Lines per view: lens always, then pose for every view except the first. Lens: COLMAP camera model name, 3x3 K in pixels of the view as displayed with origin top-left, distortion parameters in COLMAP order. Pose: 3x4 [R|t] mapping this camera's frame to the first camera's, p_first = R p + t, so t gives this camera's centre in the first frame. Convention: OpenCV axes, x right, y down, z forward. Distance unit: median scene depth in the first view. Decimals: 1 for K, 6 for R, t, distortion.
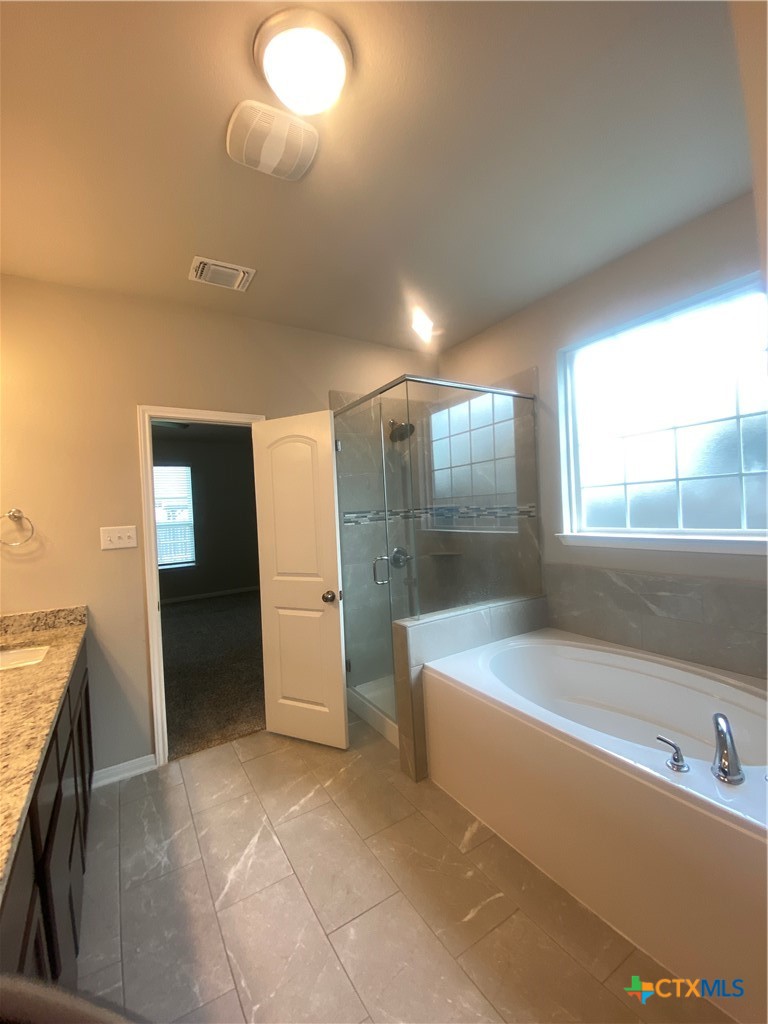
lens RADIAL K [[413.6, 0, 384.0], [0, 413.6, 512.0], [0, 0, 1]] dist [0.028716, -0.019711]
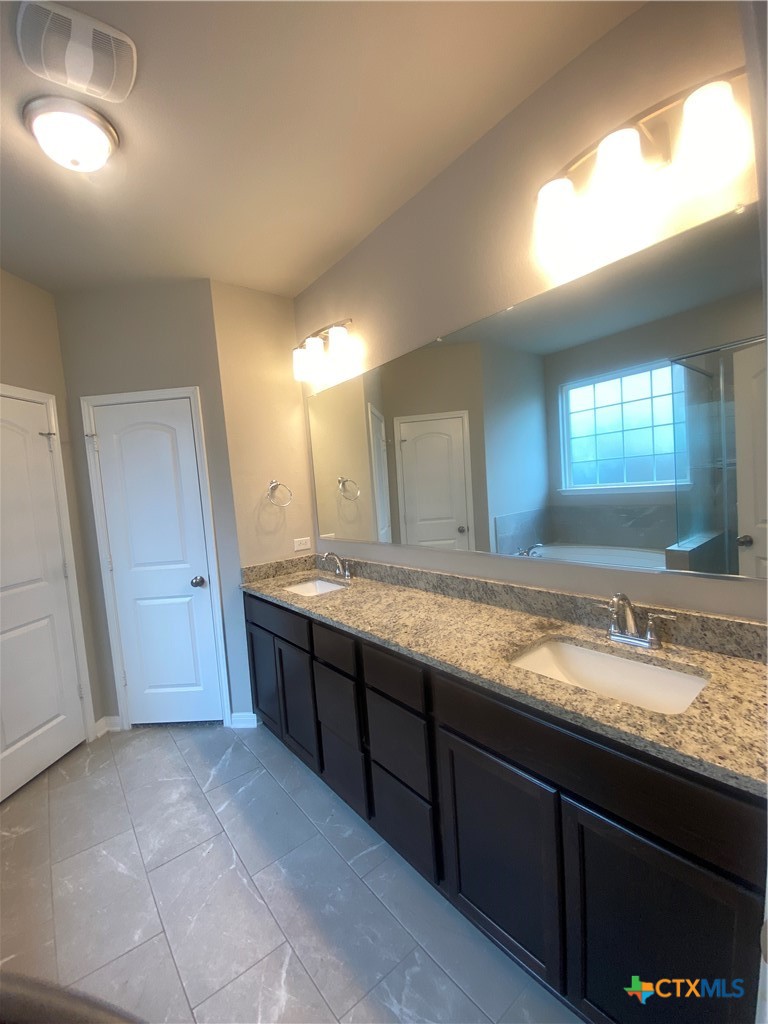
lens RADIAL K [[413.6, 0, 384.0], [0, 413.6, 512.0], [0, 0, 1]] dist [0.028716, -0.019711]
pose [[-0.984052, 0.131236, -0.120075, -0.644082], [0.122902, 0.989627, 0.074393, 0.020052], [0.128592, 0.058449, -0.989974, 1.927440]]
